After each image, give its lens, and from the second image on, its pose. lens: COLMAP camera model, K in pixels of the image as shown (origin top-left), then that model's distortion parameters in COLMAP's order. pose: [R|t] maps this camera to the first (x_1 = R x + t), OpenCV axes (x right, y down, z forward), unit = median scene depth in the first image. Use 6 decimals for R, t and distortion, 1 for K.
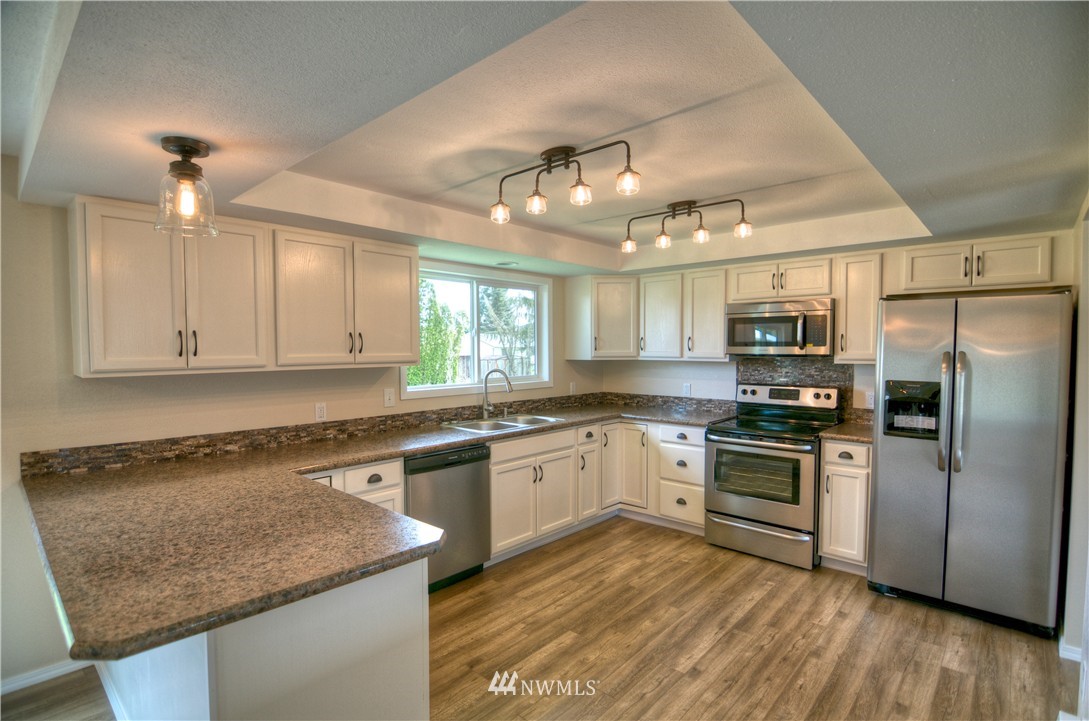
lens RADIAL K [[527.1, 0, 542.5], [0, 527.1, 367.2], [0, 0, 1]] dist [-0.006557, -0.010327]
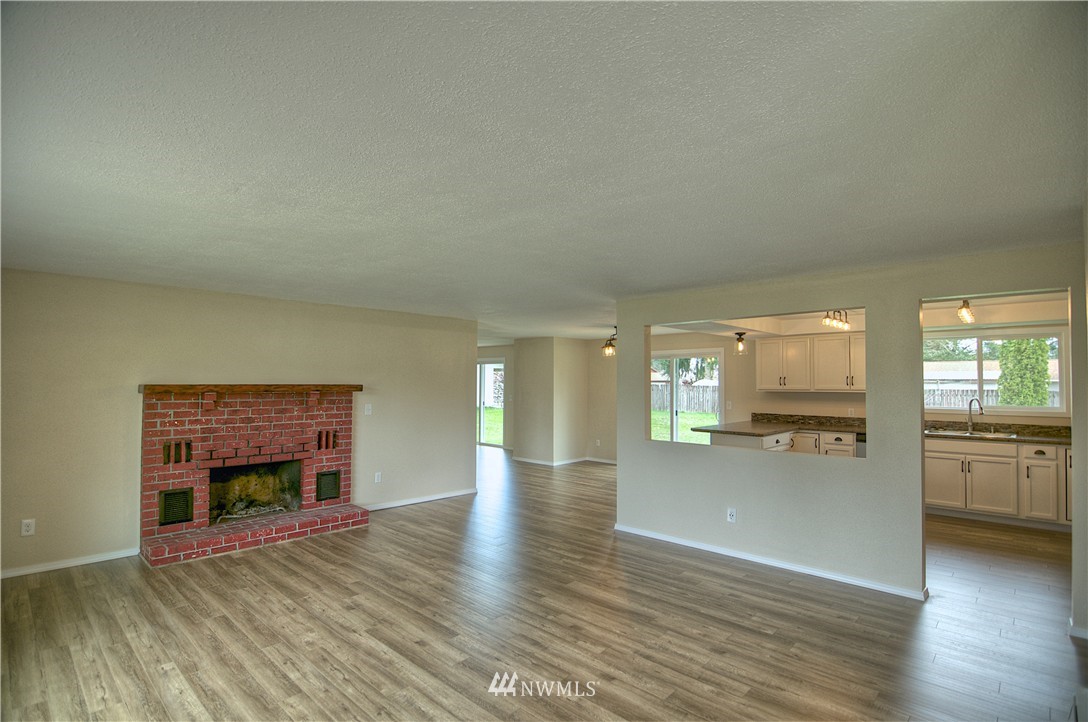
lens RADIAL K [[526.6, 0, 542.0], [0, 526.6, 367.7], [0, 0, 1]] dist [-0.006557, -0.010327]
pose [[-0.019936, -0.024555, -0.999500, 1.655696], [-0.042758, 0.998805, -0.023685, 0.005833], [0.998887, 0.042265, -0.020962, -0.221003]]
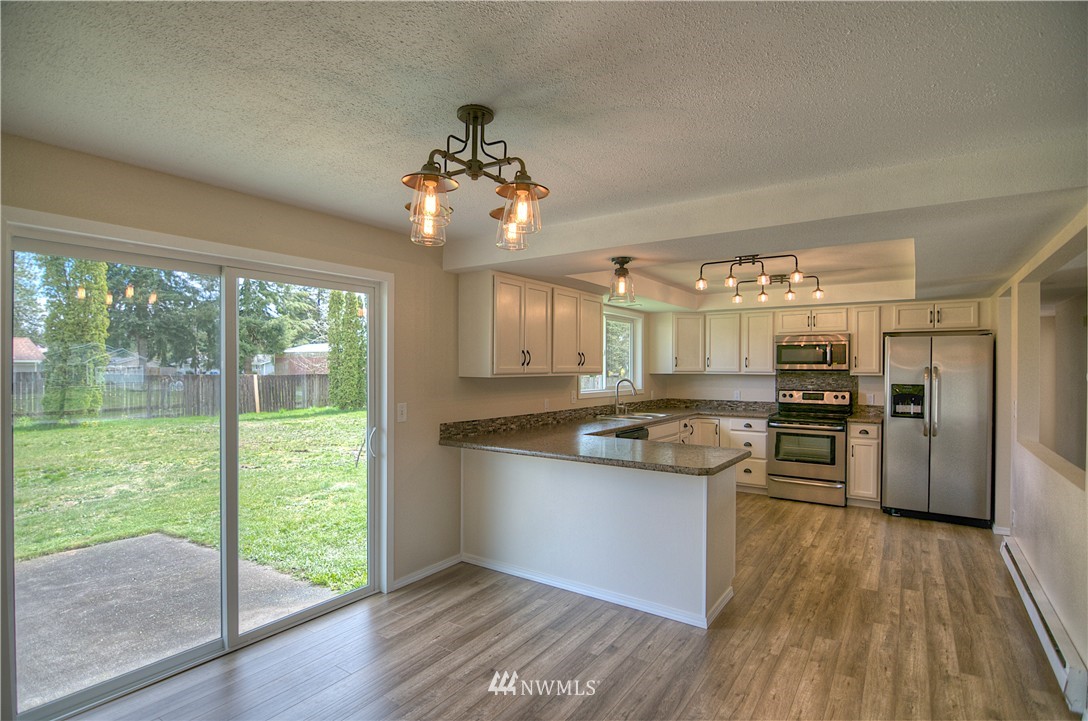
lens RADIAL K [[541.0, 0, 543.5], [0, 541.0, 368.3], [0, 0, 1]] dist [0.001856, -0.016875]
pose [[0.989747, 0.006790, 0.142673, -0.605586], [-0.001310, 0.999259, -0.038469, 0.037097], [-0.142829, 0.037888, 0.989022, -0.480097]]
